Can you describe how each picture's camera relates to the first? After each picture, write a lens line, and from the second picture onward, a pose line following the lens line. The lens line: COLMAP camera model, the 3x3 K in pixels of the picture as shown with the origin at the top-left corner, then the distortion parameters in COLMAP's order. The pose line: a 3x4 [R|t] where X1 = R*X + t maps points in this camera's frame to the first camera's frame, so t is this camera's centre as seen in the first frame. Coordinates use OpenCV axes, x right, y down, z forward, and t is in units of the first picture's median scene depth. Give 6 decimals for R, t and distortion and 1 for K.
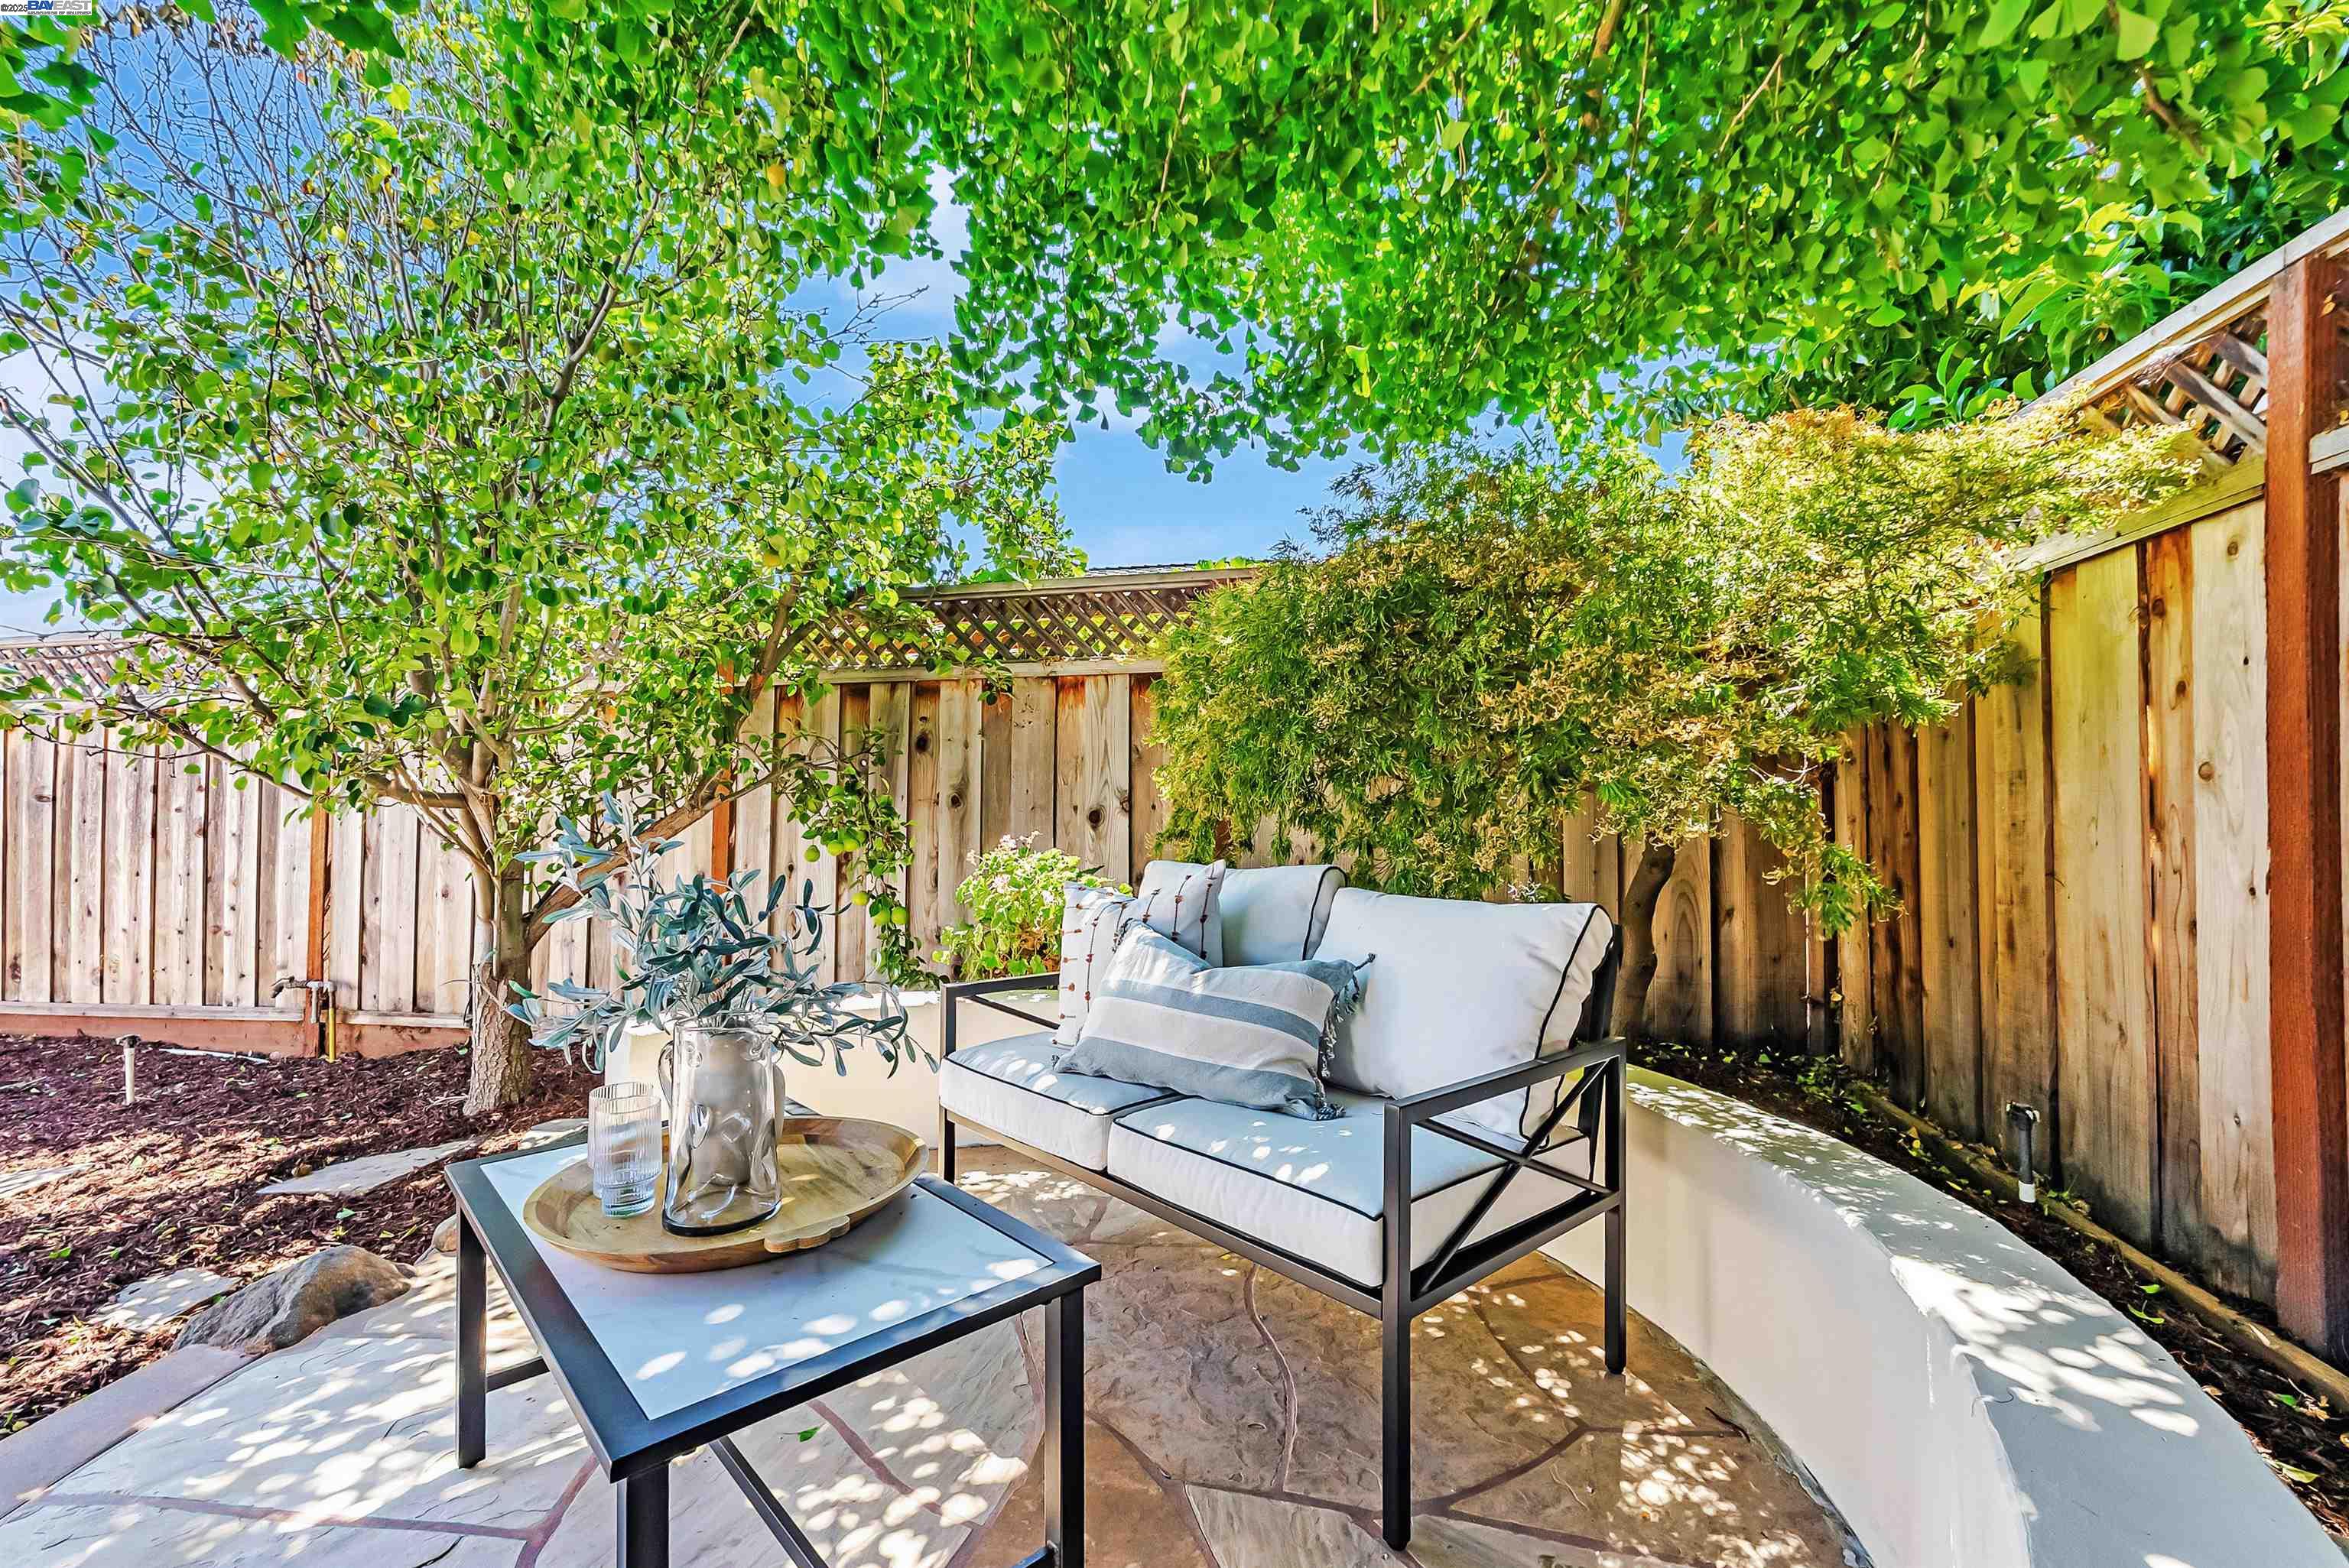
lens RADIAL K [[1019.0, 0, 1173.1], [0, 1019.0, 791.9], [0, 0, 1]] dist [0.010964, 0.001203]
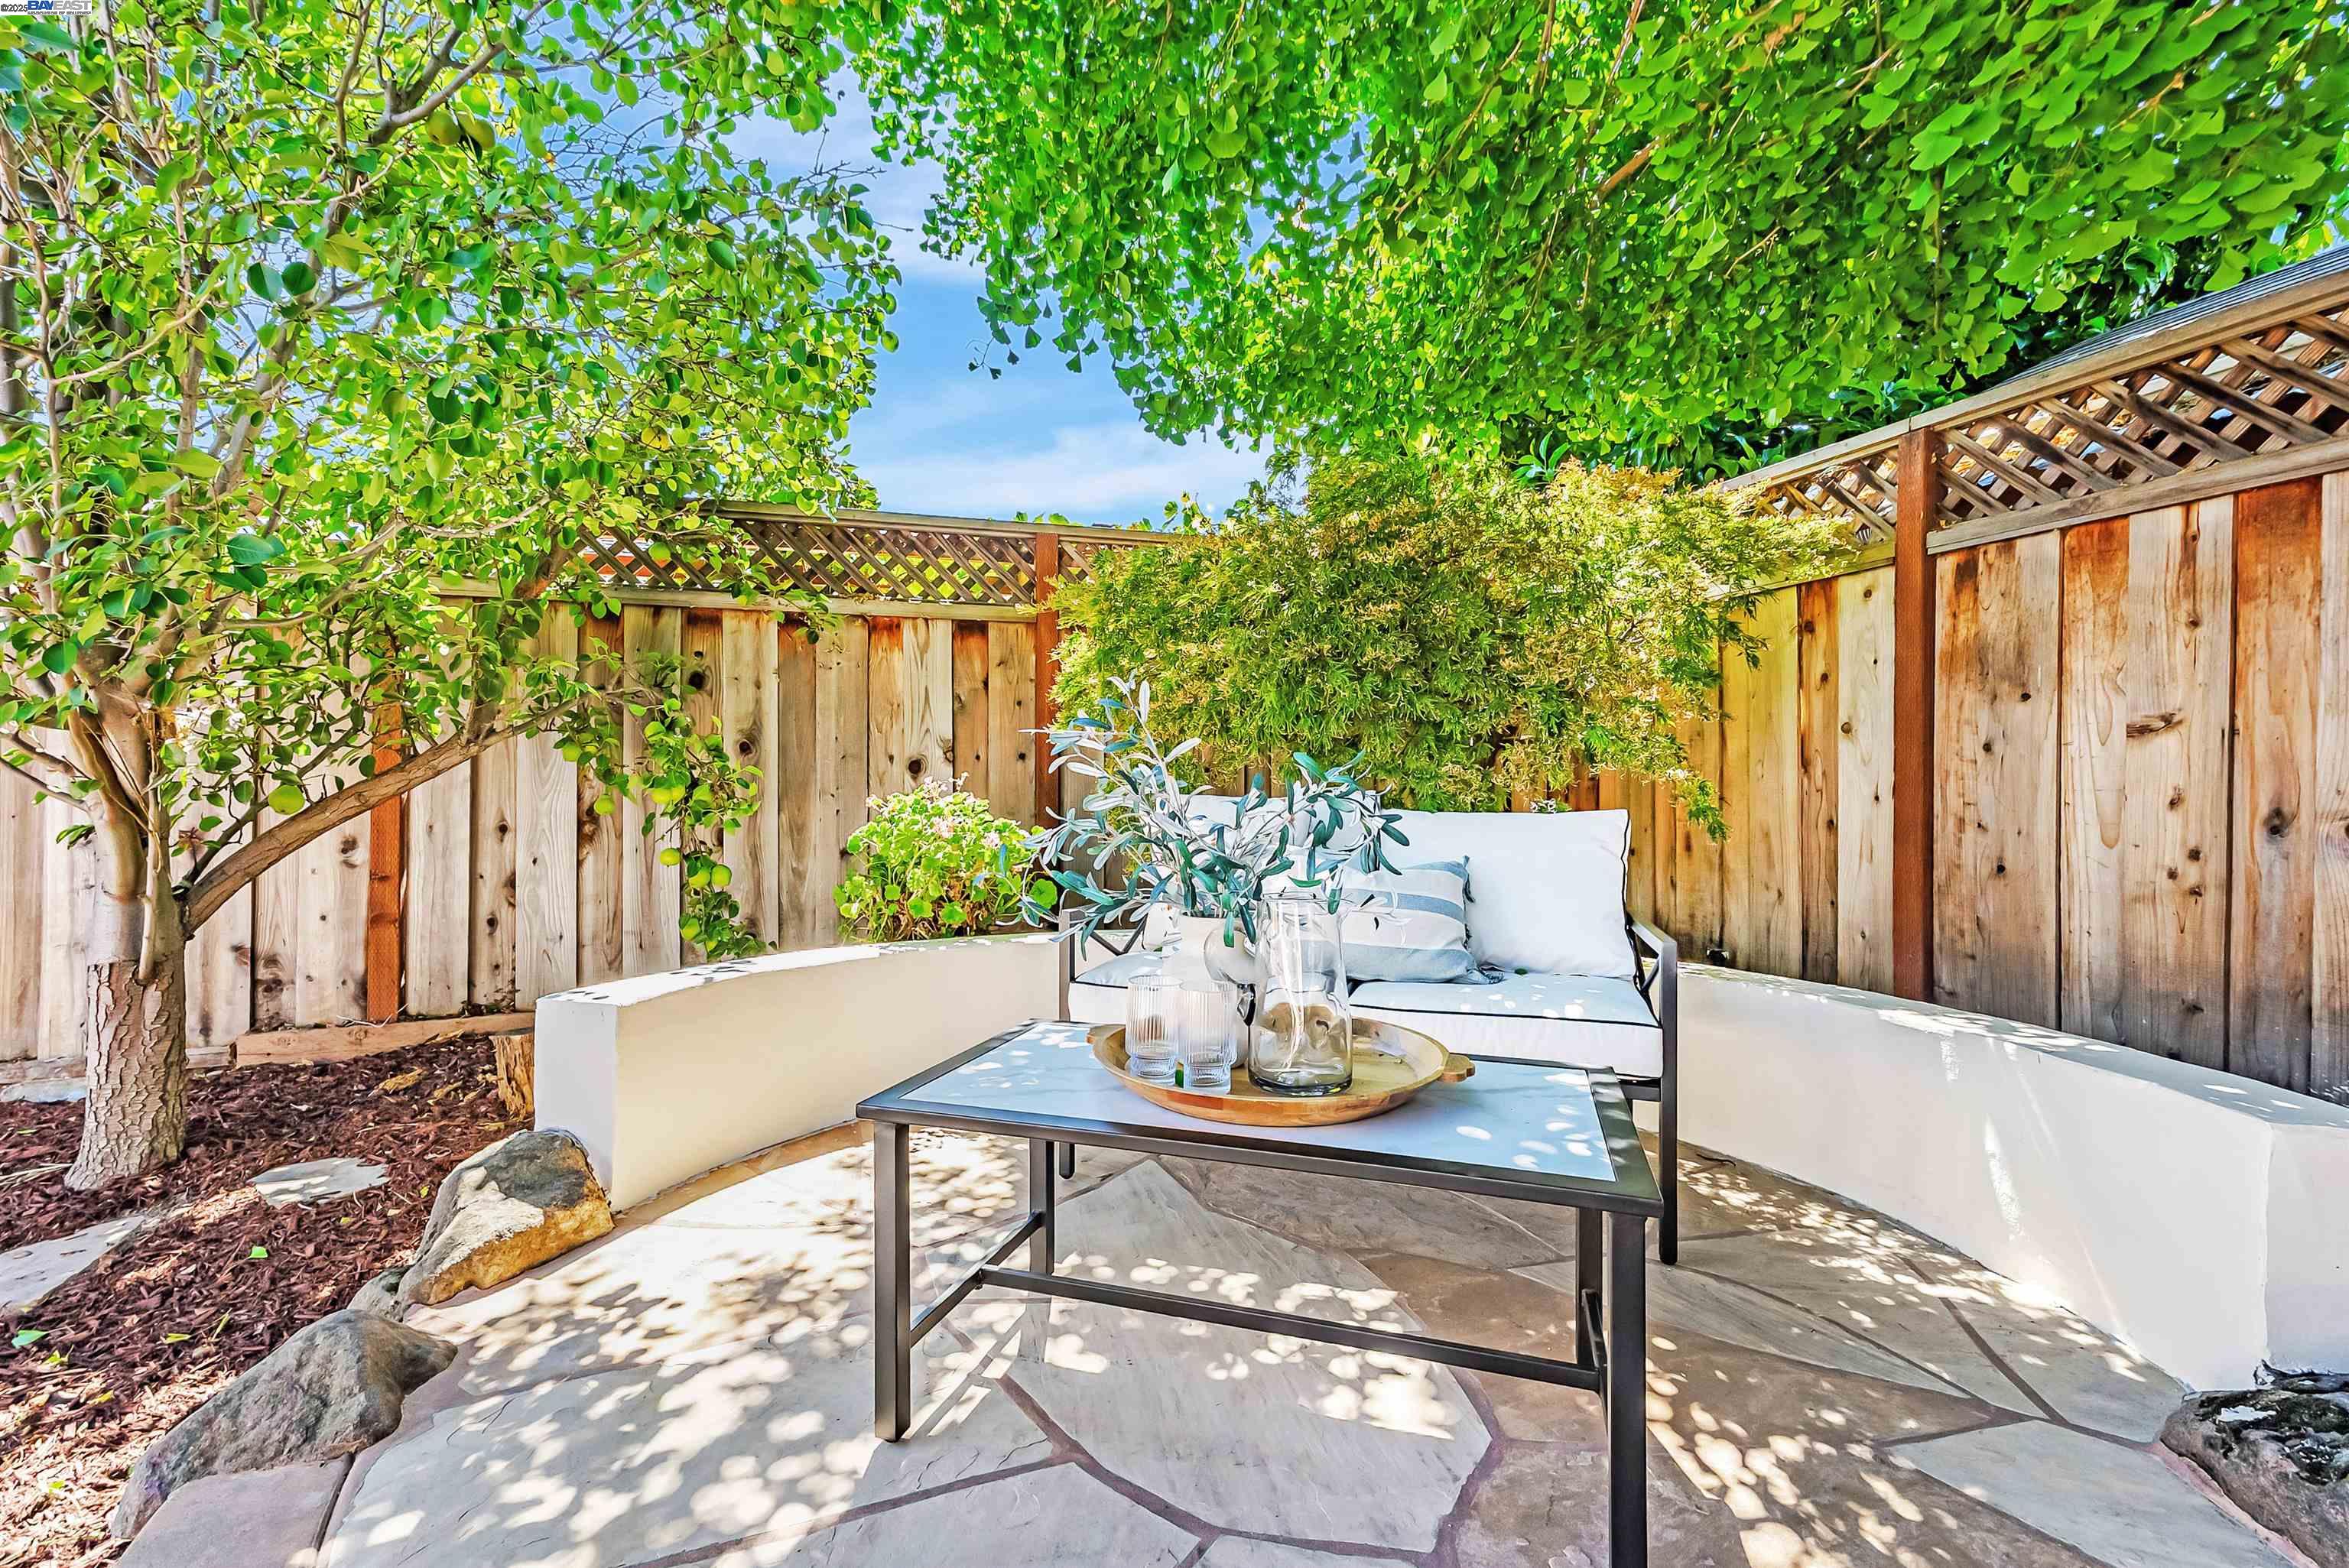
lens RADIAL K [[1019.0, 0, 1179.0], [0, 1019.0, 787.2], [0, 0, 1]] dist [0.010964, 0.001203]
pose [[0.869983, 0.002778, 0.493073, -0.398644], [-0.009967, 0.999879, 0.011952, 0.035830], [-0.492980, -0.015313, 0.869906, 0.055287]]
